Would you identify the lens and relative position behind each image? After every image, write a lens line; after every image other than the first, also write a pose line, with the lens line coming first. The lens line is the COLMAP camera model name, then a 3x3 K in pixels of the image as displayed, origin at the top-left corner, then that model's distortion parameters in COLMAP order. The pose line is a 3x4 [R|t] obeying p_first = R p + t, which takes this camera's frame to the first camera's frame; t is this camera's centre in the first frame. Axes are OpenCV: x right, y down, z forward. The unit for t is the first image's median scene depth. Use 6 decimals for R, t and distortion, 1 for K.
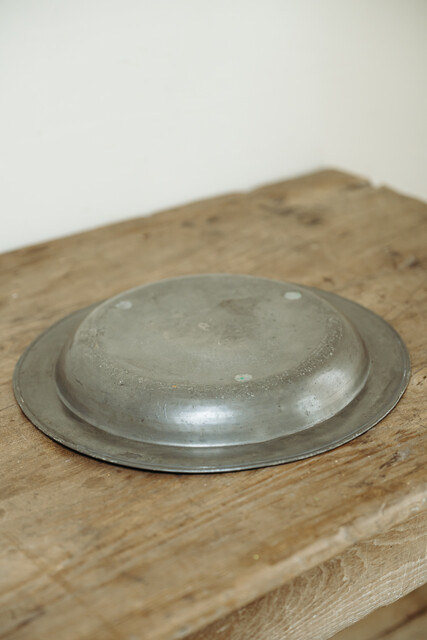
lens RADIAL K [[1081.1, 0, 213.5], [0, 1081.1, 320.0], [0, 0, 1]] dist [0.022906, 0.048966]
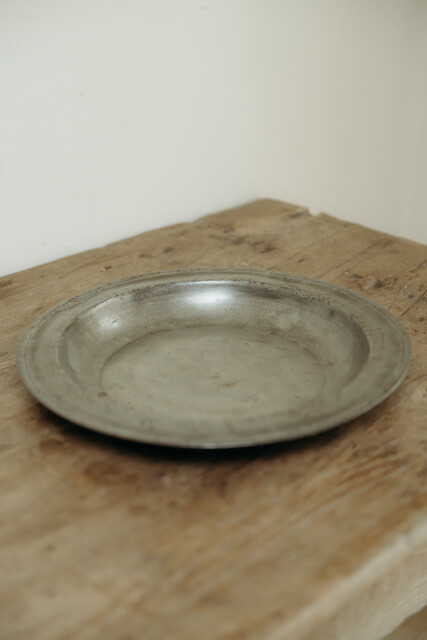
lens RADIAL K [[1057.7, 0, 213.5], [0, 1057.7, 320.0], [0, 0, 1]] dist [0.008311, 0.058091]
pose [[0.985744, -0.038895, 0.163697, -0.195228], [0.045510, 0.998284, -0.036855, 0.016699], [-0.161982, 0.043779, 0.985822, 0.037627]]
